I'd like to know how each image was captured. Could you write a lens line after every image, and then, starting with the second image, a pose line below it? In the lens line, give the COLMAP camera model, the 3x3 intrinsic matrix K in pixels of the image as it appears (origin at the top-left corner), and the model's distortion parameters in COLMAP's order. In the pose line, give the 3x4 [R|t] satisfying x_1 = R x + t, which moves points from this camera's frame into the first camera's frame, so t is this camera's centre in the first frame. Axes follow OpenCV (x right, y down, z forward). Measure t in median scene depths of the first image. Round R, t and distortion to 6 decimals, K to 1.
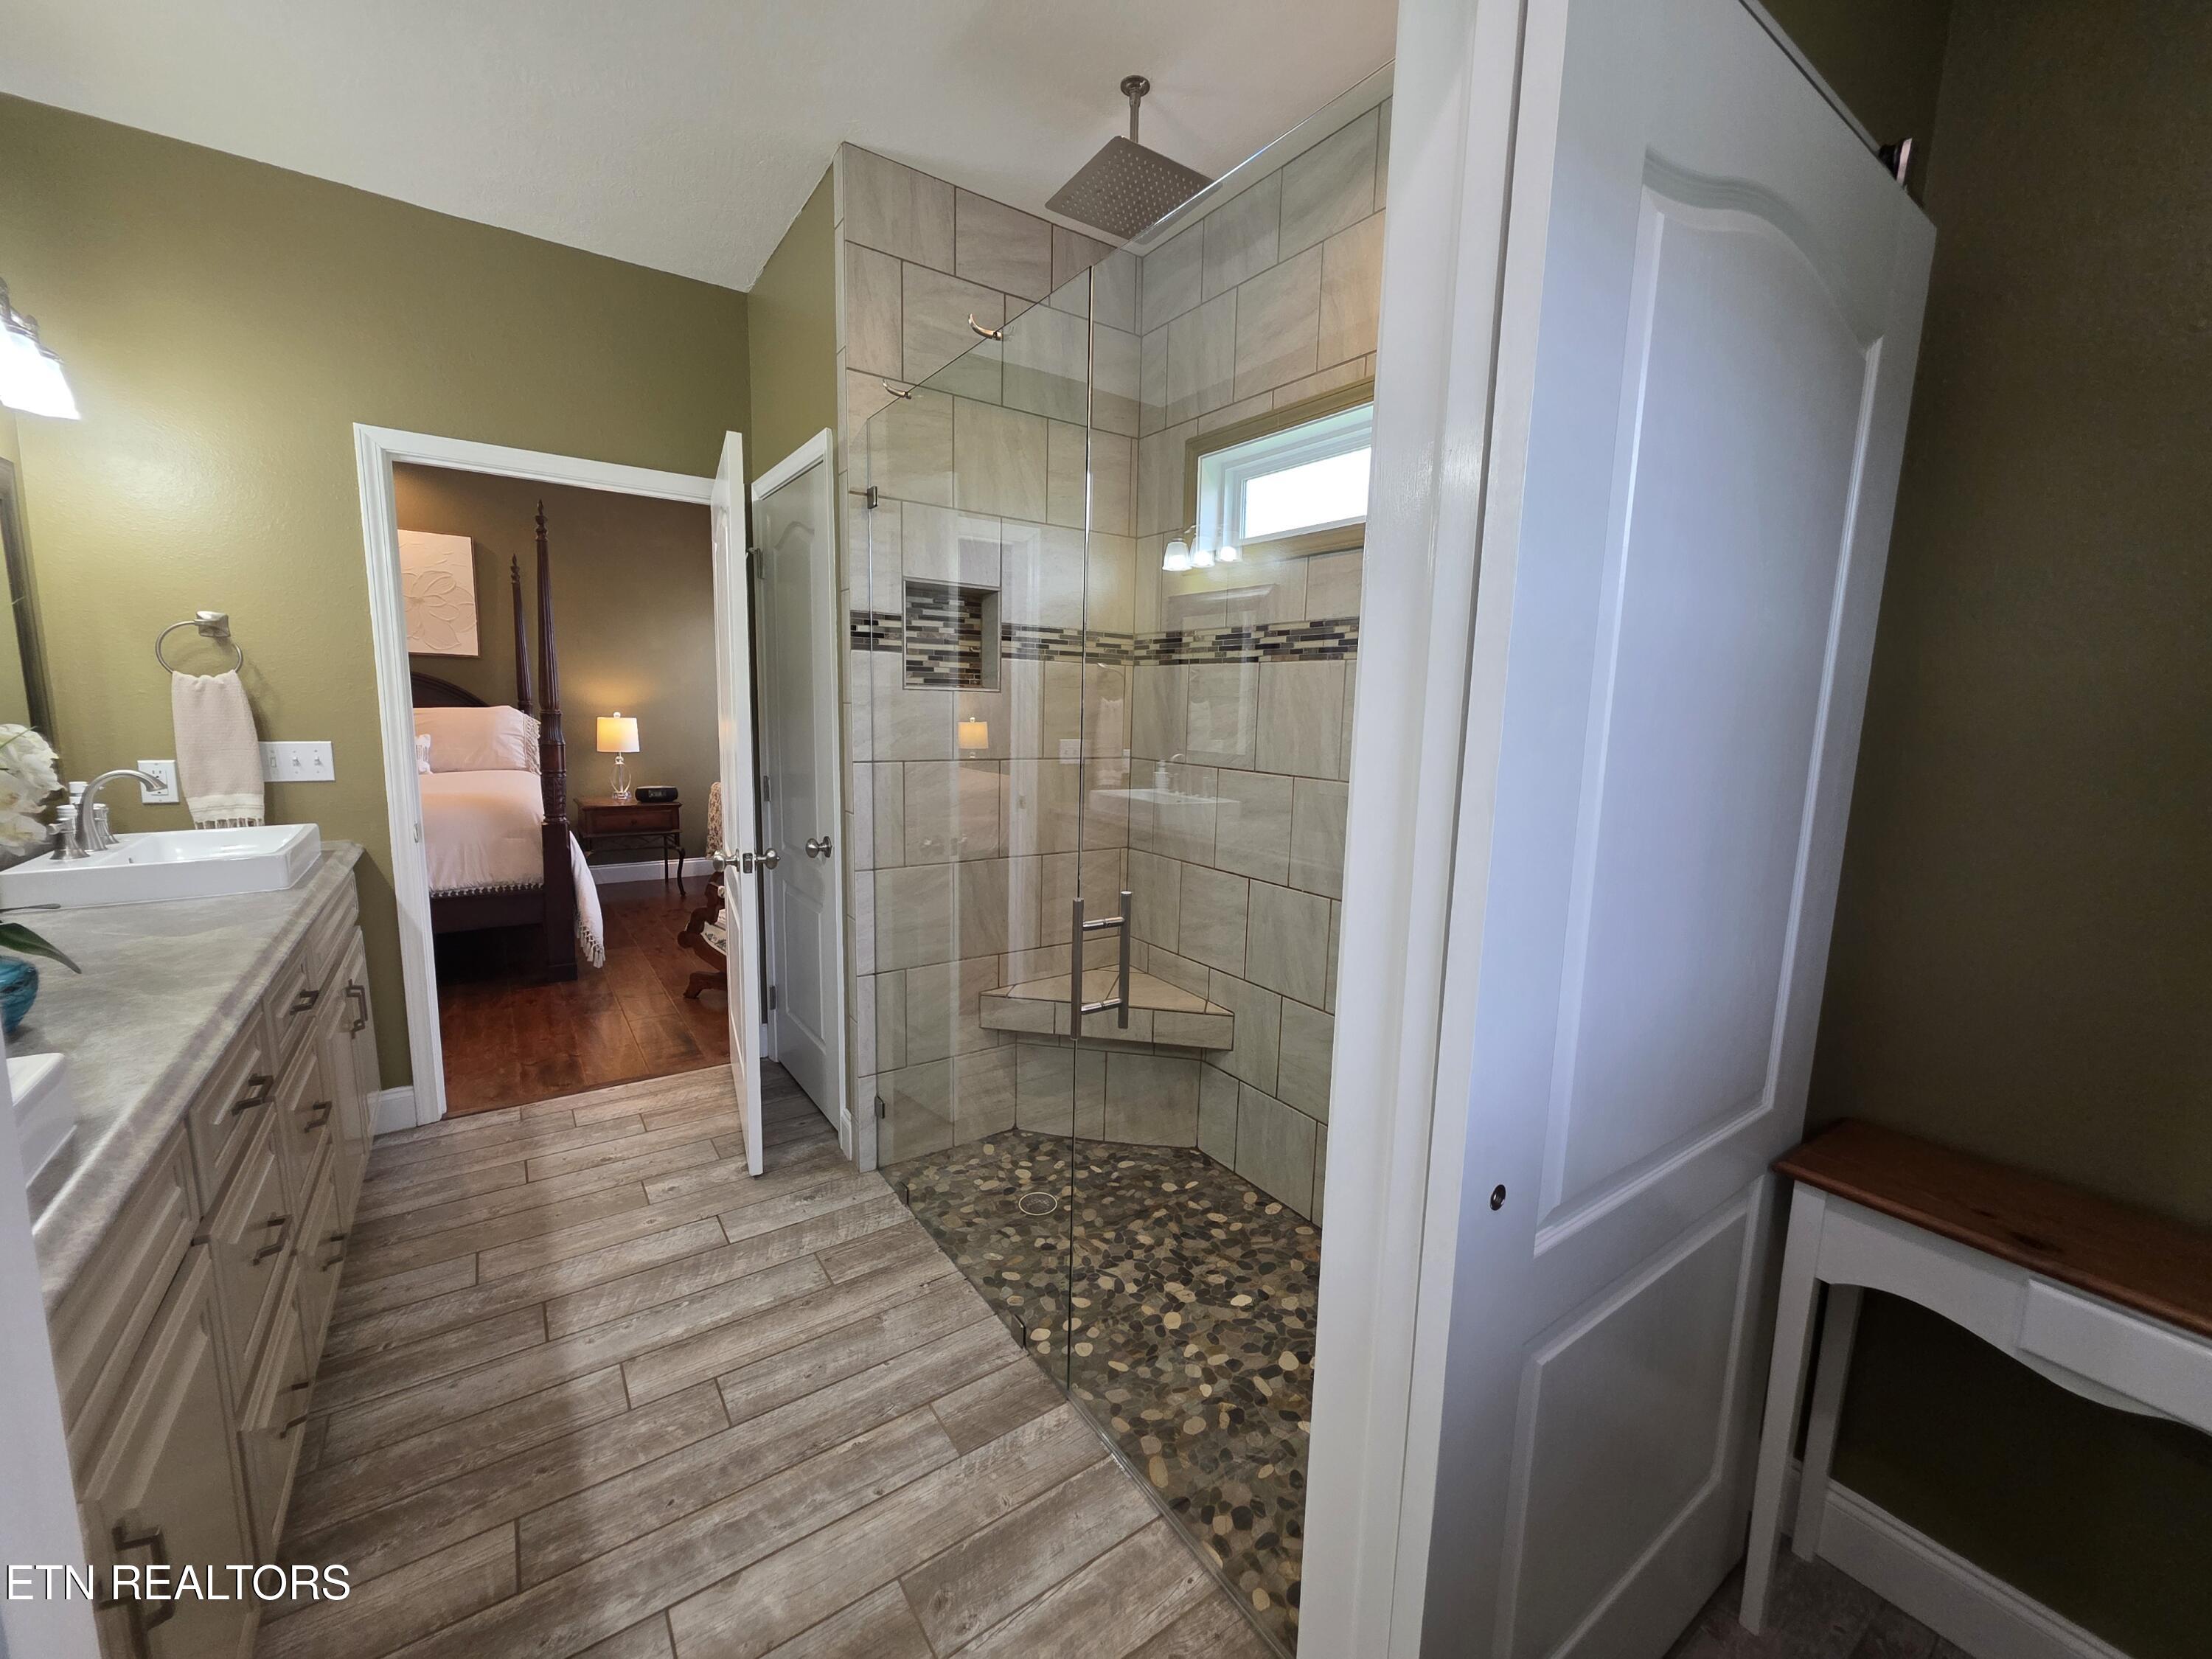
lens RADIAL K [[883.4, 0, 1116.0], [0, 883.4, 829.1], [0, 0, 1]] dist [-0.000265, 0.000161]
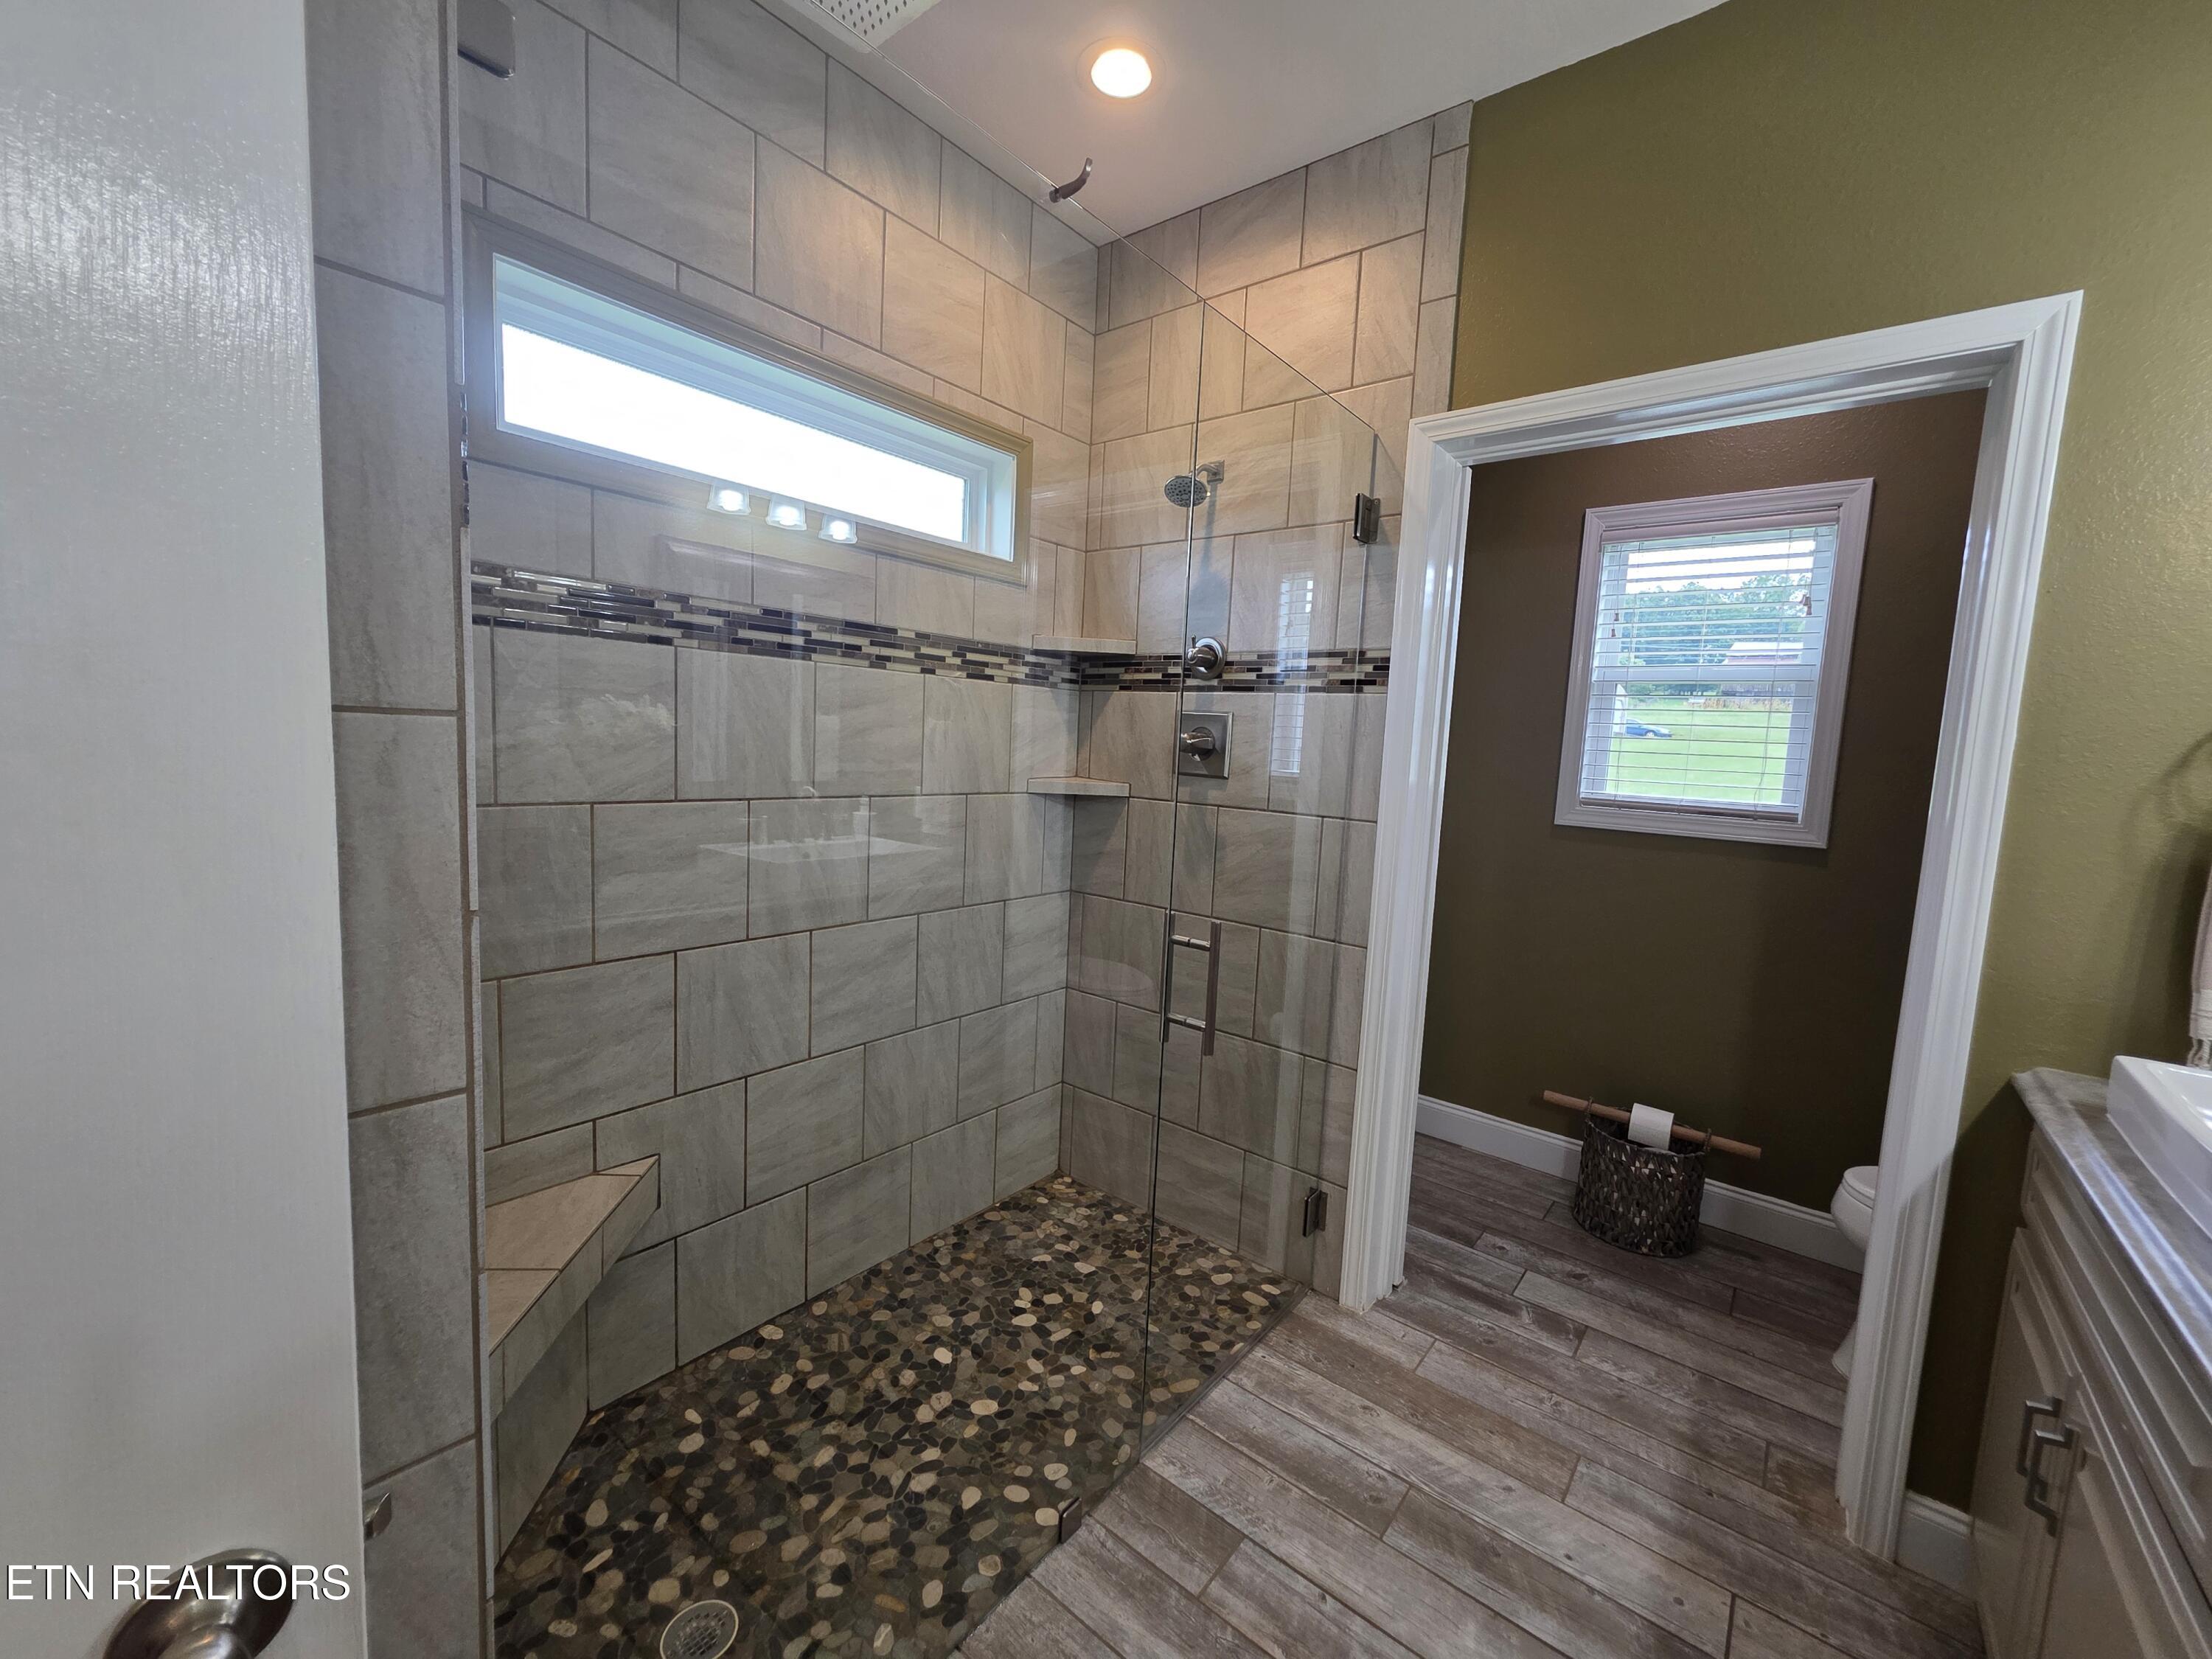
lens RADIAL K [[883.4, 0, 1121.3], [0, 883.4, 827.7], [0, 0, 1]] dist [-0.000265, 0.000161]
pose [[-0.277266, -0.135799, 0.951148, -0.822599], [0.081852, 0.983023, 0.164211, -0.174808], [-0.957300, 0.123384, -0.261443, 1.129672]]
